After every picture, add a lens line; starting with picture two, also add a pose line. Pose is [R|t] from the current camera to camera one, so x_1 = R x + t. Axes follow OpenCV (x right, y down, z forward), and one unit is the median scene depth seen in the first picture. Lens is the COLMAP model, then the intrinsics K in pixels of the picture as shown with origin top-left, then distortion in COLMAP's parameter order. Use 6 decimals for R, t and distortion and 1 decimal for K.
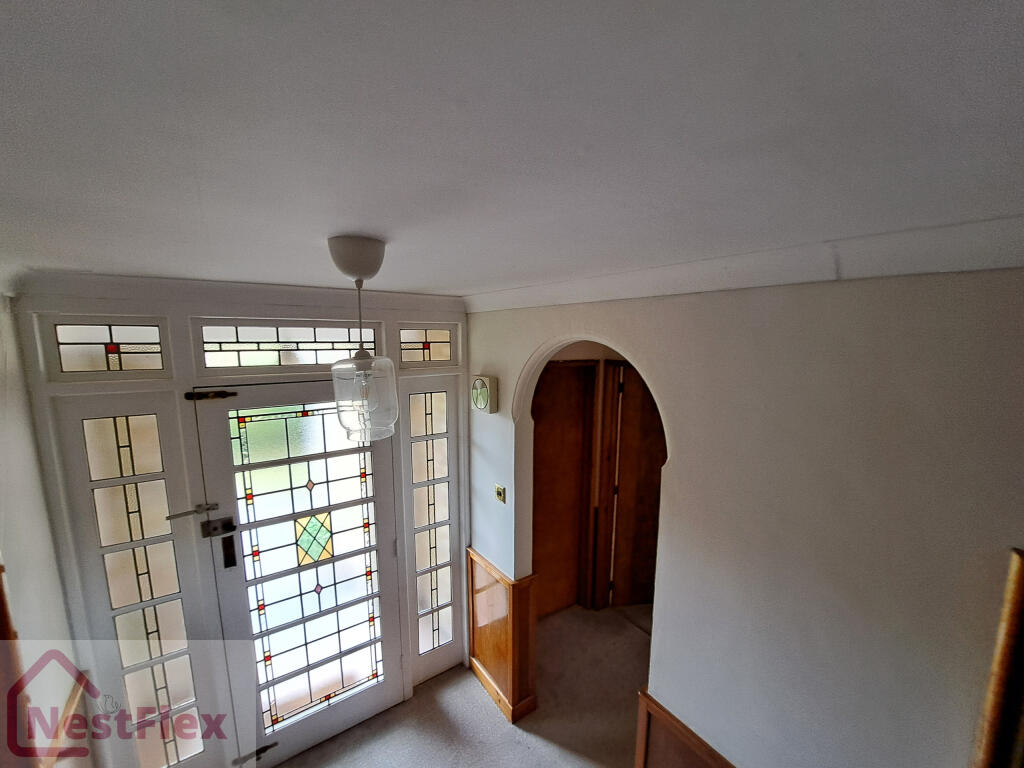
lens RADIAL K [[404.6, 0, 525.0], [0, 404.6, 398.2], [0, 0, 1]] dist [-0.016330, 0.000510]
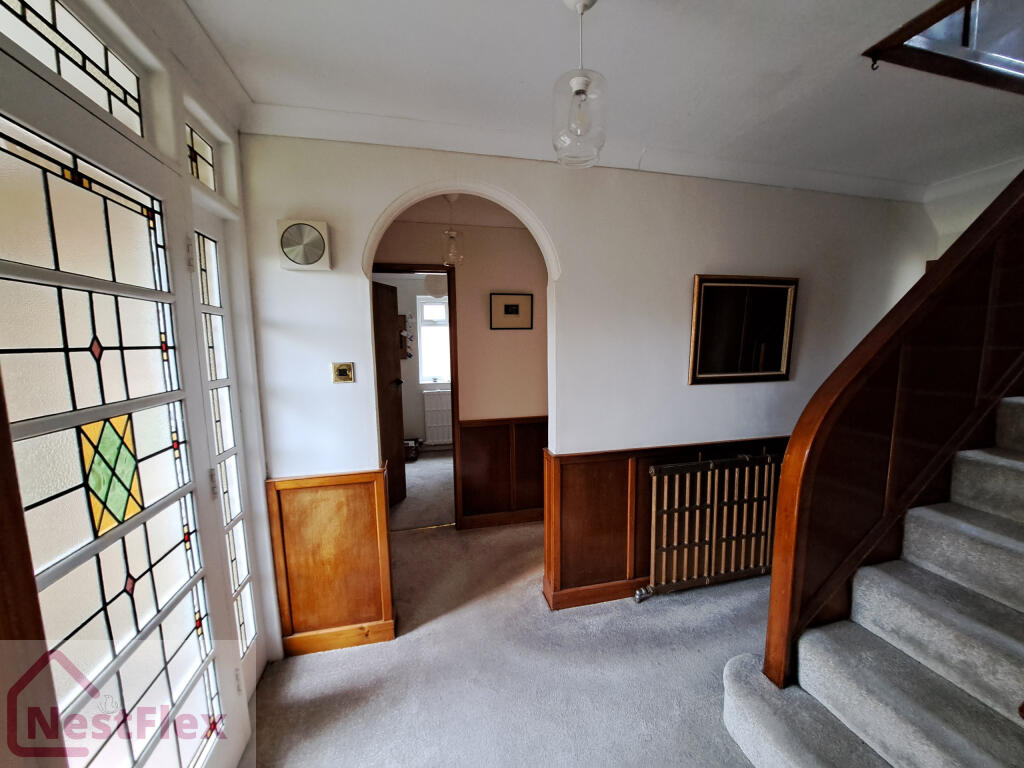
lens RADIAL K [[404.6, 0, 513.7], [0, 404.6, 389.1], [0, 0, 1]] dist [-0.016330, 0.000510]
pose [[0.385974, -0.118835, 0.914824, -0.745661], [0.149150, 0.986660, 0.065239, 0.293457], [-0.910373, 0.111265, 0.398549, 0.397523]]
